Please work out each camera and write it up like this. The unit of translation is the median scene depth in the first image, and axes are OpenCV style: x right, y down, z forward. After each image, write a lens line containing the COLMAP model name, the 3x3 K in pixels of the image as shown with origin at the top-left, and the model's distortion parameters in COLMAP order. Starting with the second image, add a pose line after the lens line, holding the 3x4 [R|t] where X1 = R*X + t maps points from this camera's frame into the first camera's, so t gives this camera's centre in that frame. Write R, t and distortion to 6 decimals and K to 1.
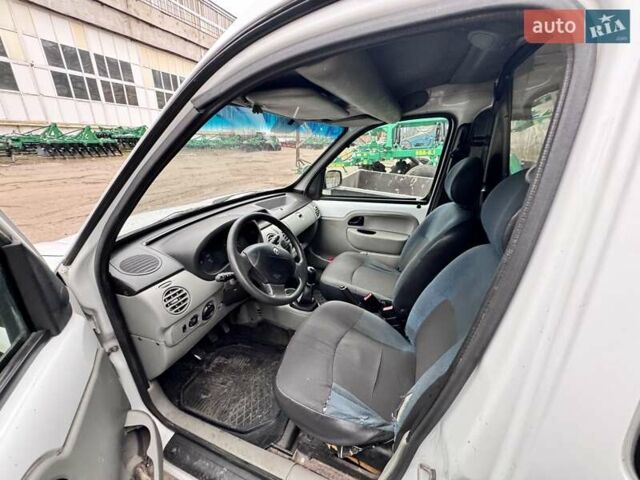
lens RADIAL K [[252.0, 0, 320.0], [0, 252.0, 240.0], [0, 0, 1]] dist [-0.000771, 0.000037]
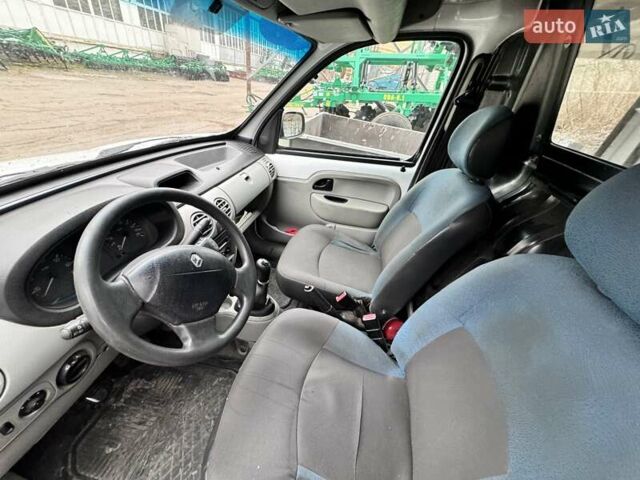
lens RADIAL K [[252.0, 0, 320.0], [0, 252.0, 240.0], [0, 0, 1]] dist [-0.000771, 0.000037]
pose [[0.986030, -0.012657, 0.166084, 0.003151], [-0.020879, 0.979852, 0.198630, -0.064400], [-0.165252, -0.199323, 0.965900, 0.227299]]
